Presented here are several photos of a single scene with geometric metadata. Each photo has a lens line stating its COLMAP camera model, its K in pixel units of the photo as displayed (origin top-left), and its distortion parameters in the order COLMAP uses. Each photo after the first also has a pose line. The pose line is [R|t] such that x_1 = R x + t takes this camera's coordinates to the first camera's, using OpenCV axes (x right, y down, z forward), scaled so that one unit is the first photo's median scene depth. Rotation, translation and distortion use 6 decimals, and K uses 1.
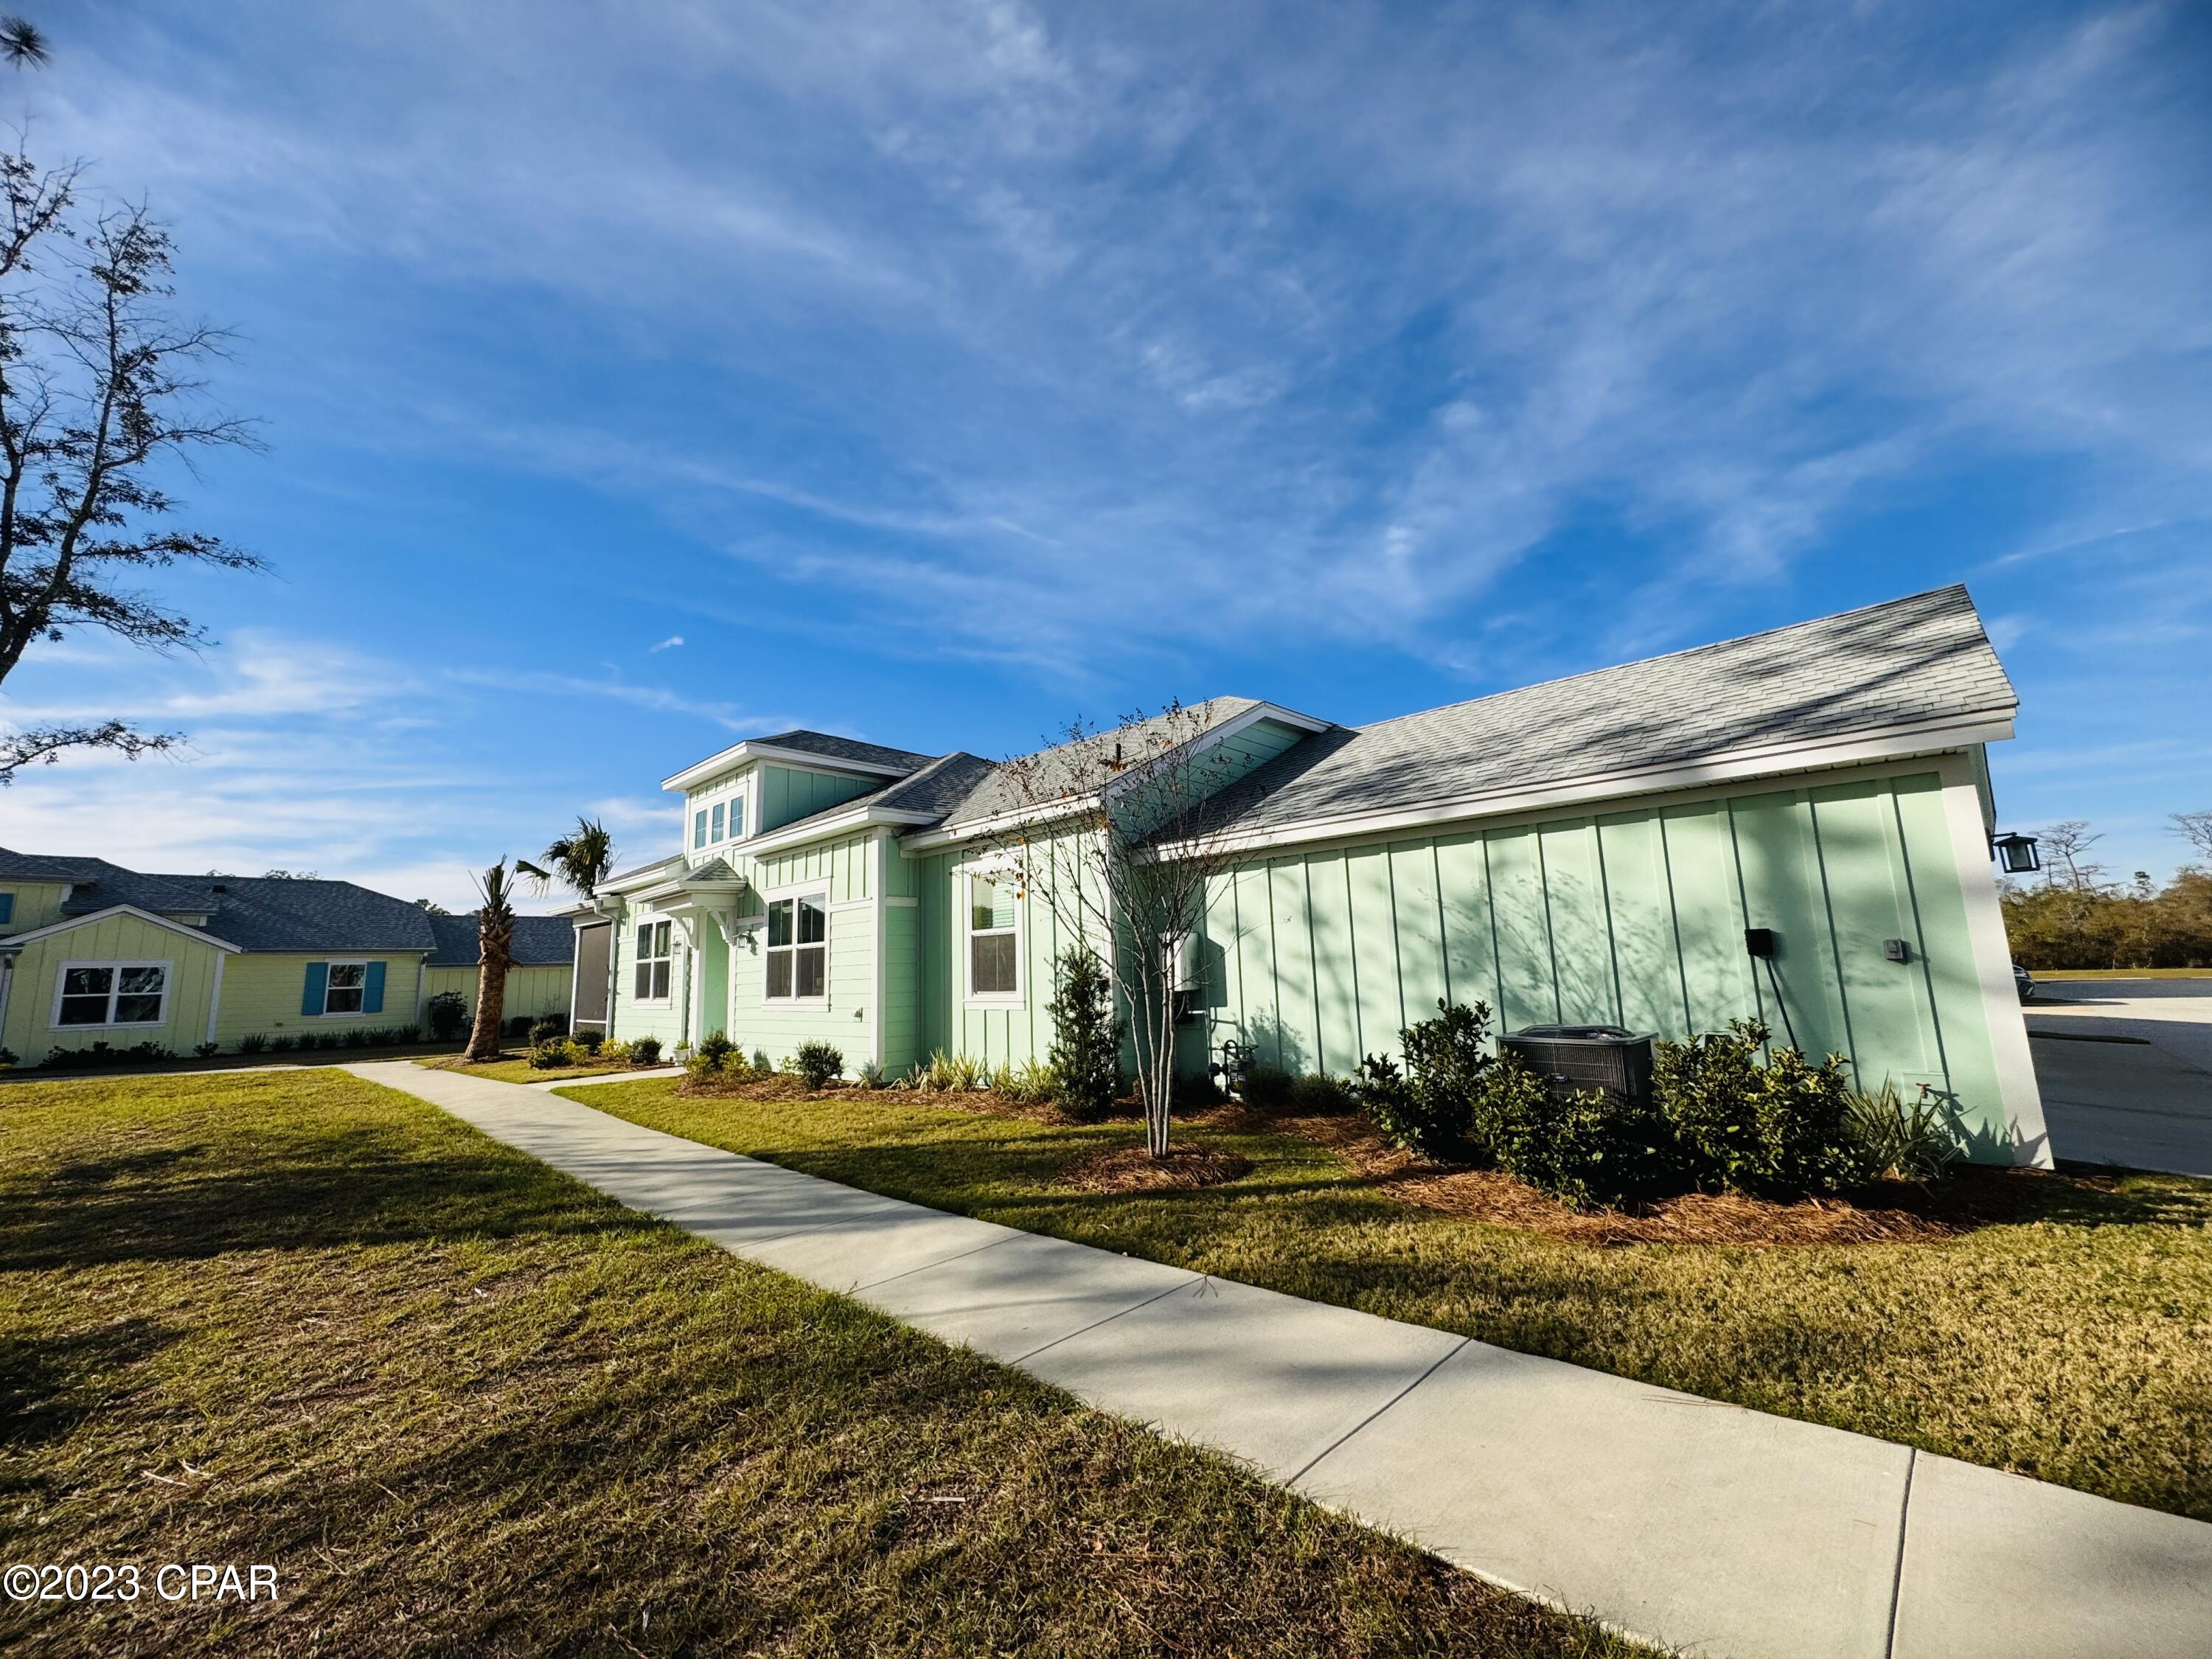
lens RADIAL K [[881.2, 0, 1095.4], [0, 881.2, 825.1], [0, 0, 1]] dist [-0.004111, -0.000488]
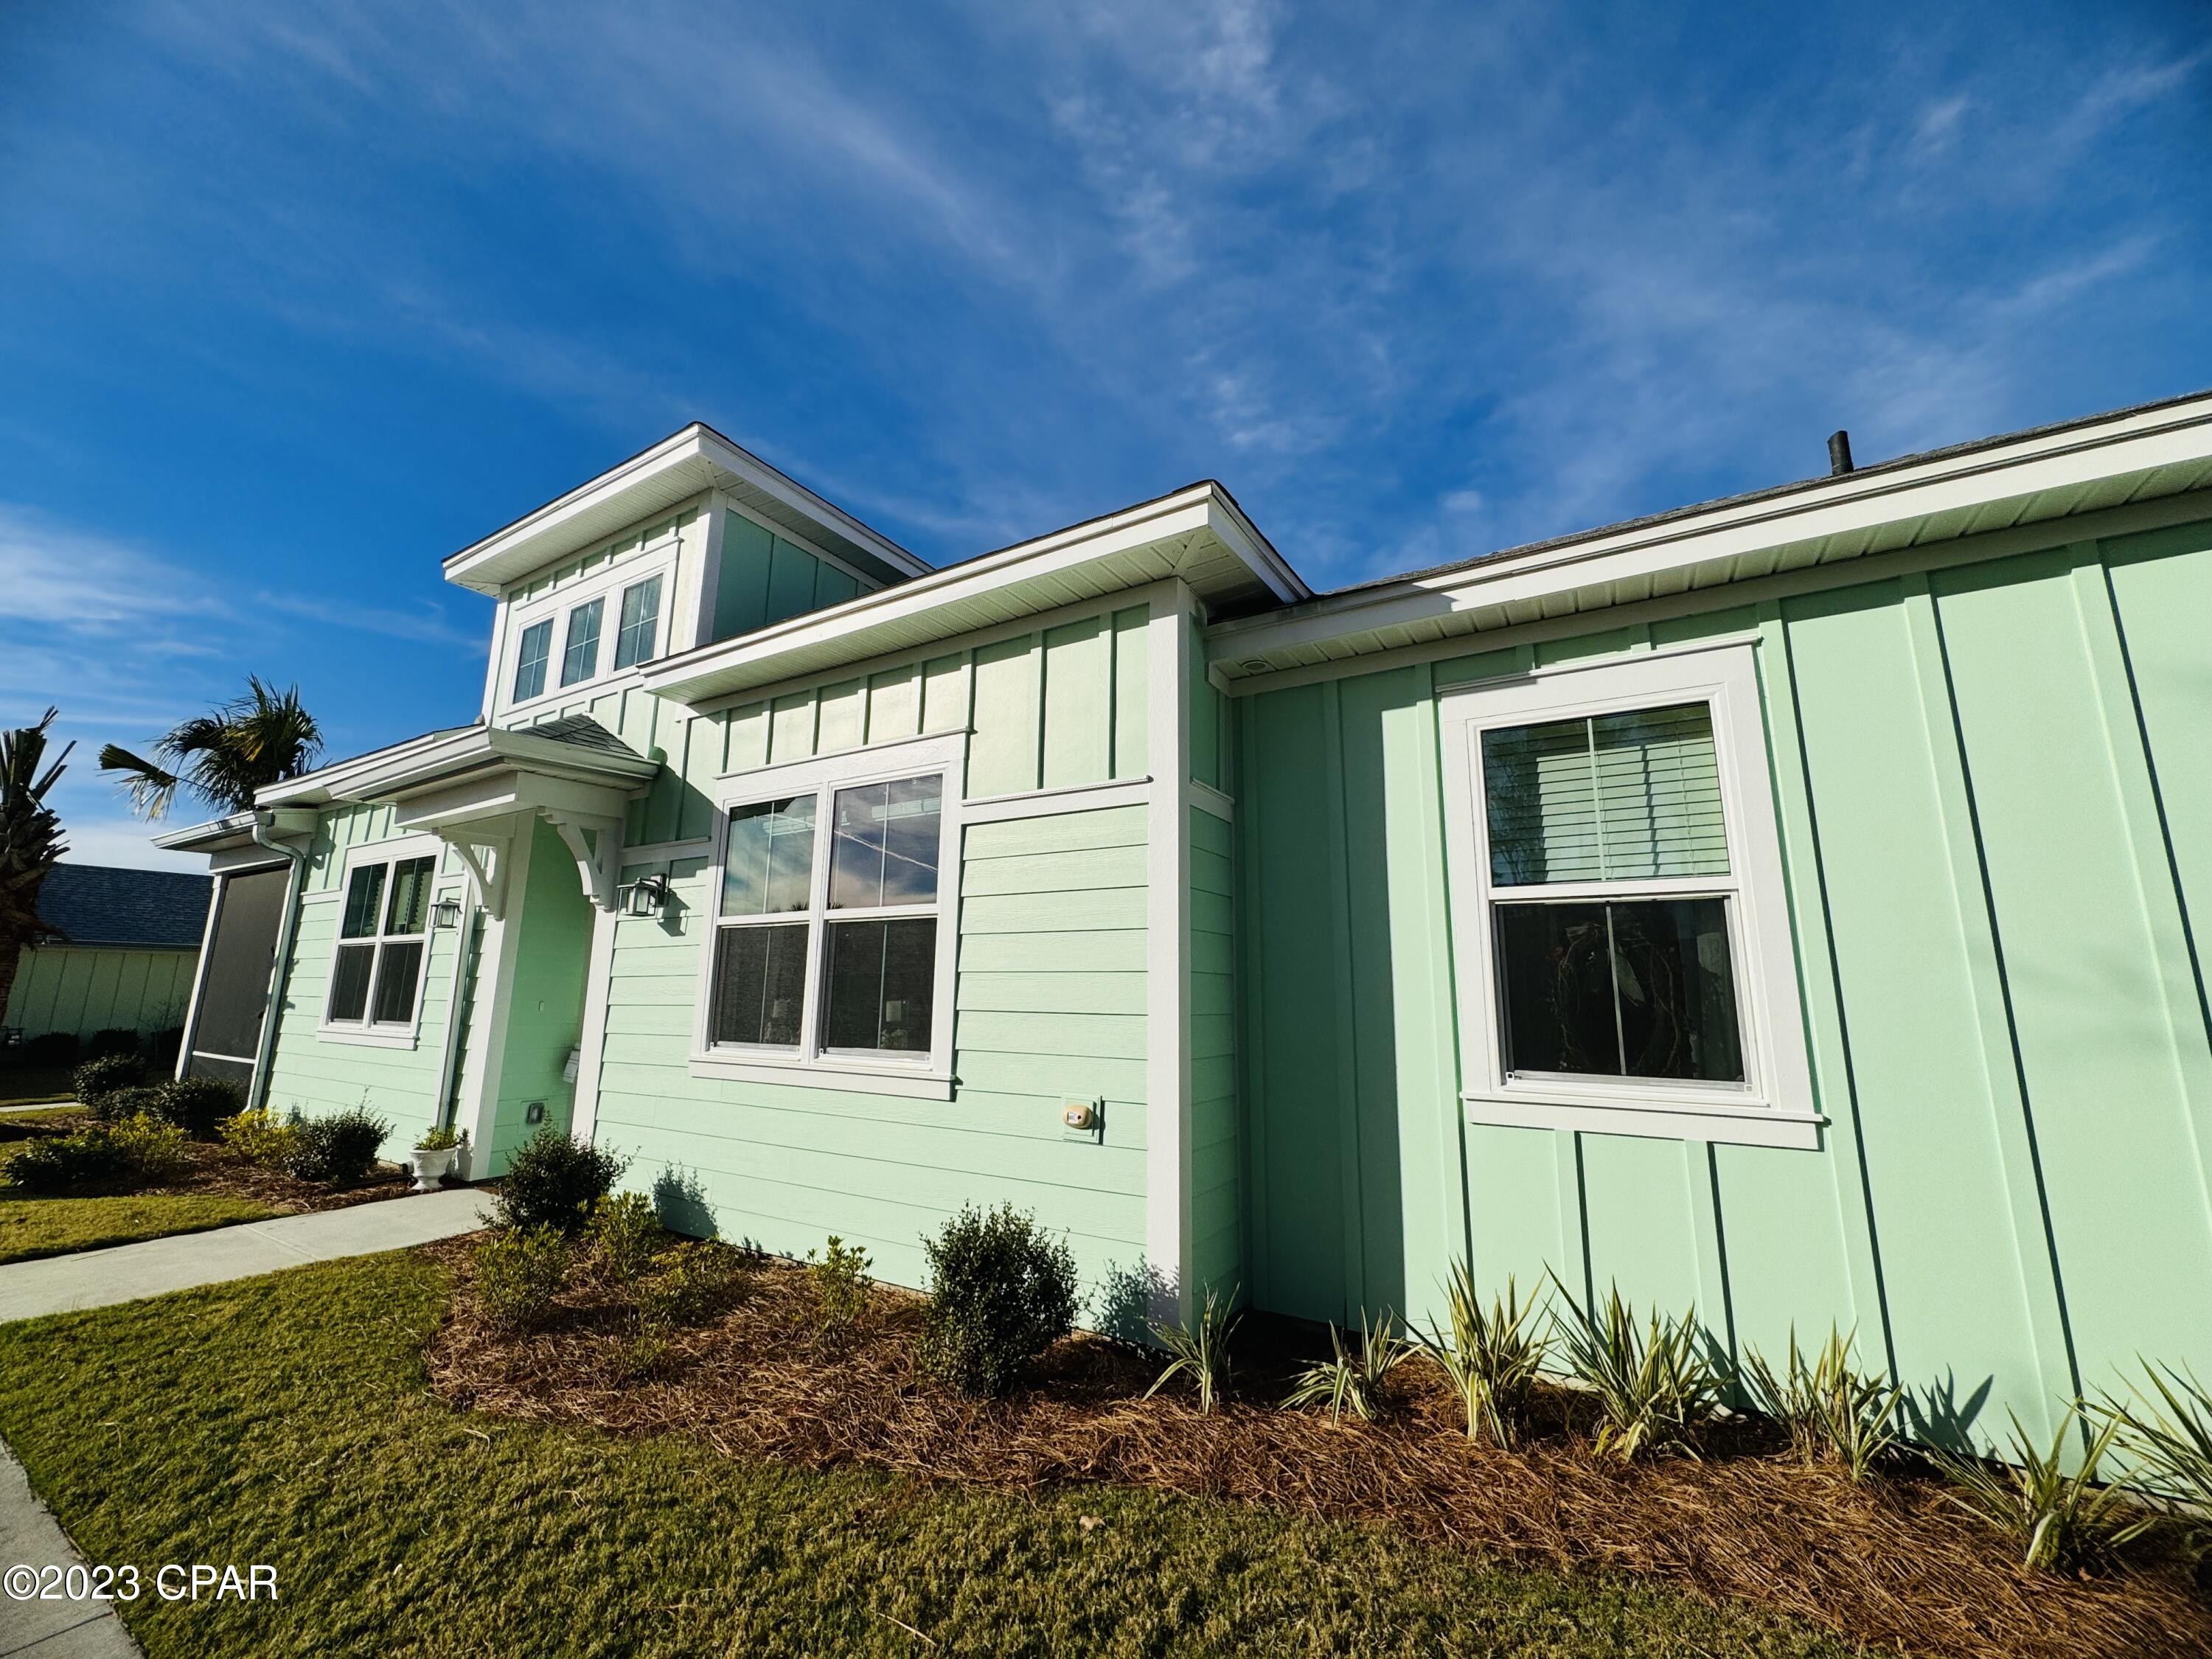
lens RADIAL K [[881.2, 0, 1107.4], [0, 881.2, 830.3], [0, 0, 1]] dist [-0.004111, -0.000488]
pose [[0.970972, 0.088878, 0.222068, -0.252165], [-0.083145, 0.995921, -0.035052, 0.084985], [-0.224277, 0.015570, 0.974401, 0.488312]]
